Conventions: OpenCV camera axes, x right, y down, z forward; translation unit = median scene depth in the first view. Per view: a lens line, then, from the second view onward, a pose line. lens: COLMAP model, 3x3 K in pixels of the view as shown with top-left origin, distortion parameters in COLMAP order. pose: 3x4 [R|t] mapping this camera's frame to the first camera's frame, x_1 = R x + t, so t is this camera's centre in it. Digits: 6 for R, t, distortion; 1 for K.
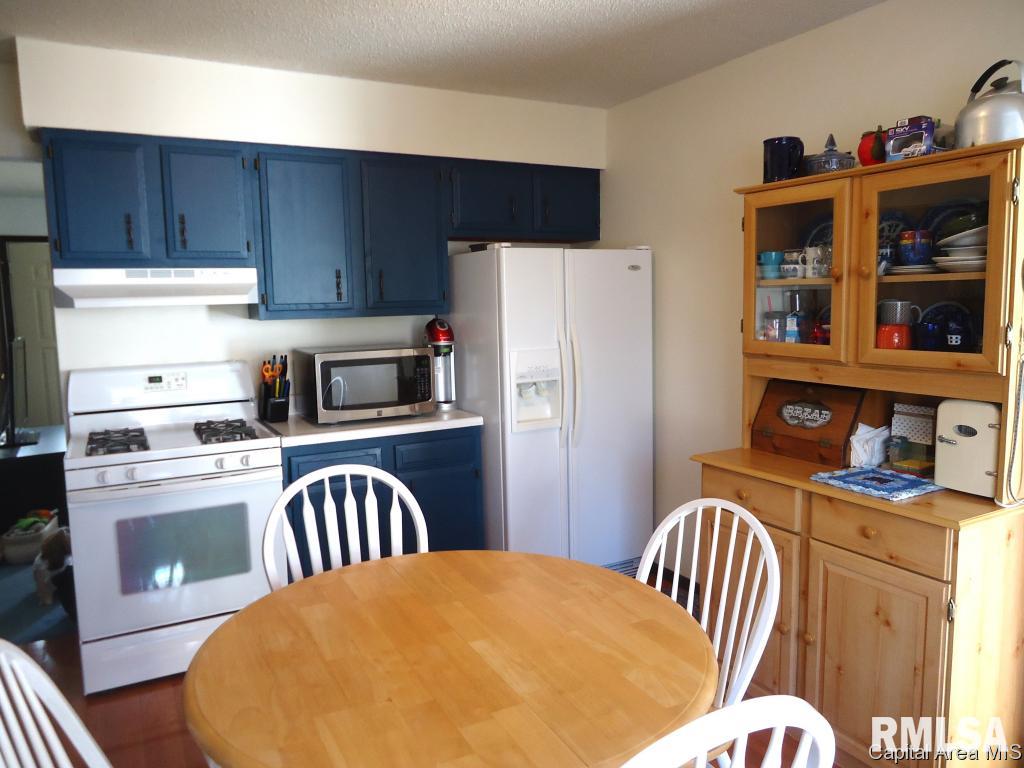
lens RADIAL K [[734.4, 0, 509.6], [0, 734.4, 379.2], [0, 0, 1]] dist [-0.033964, 0.007375]
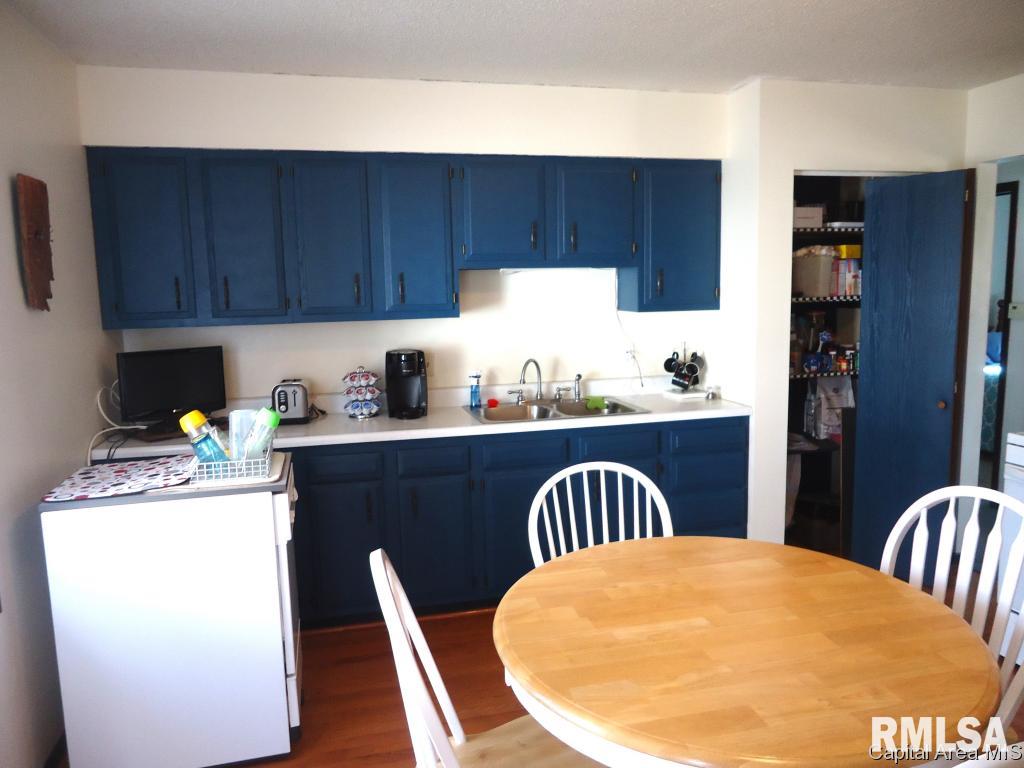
lens RADIAL K [[734.4, 0, 509.8], [0, 734.4, 383.9], [0, 0, 1]] dist [-0.033964, 0.007375]
pose [[-0.257591, 0.143314, -0.955567, 1.051535], [-0.088858, 0.981236, 0.171117, -0.147038], [0.962160, 0.128988, -0.240023, 0.975417]]
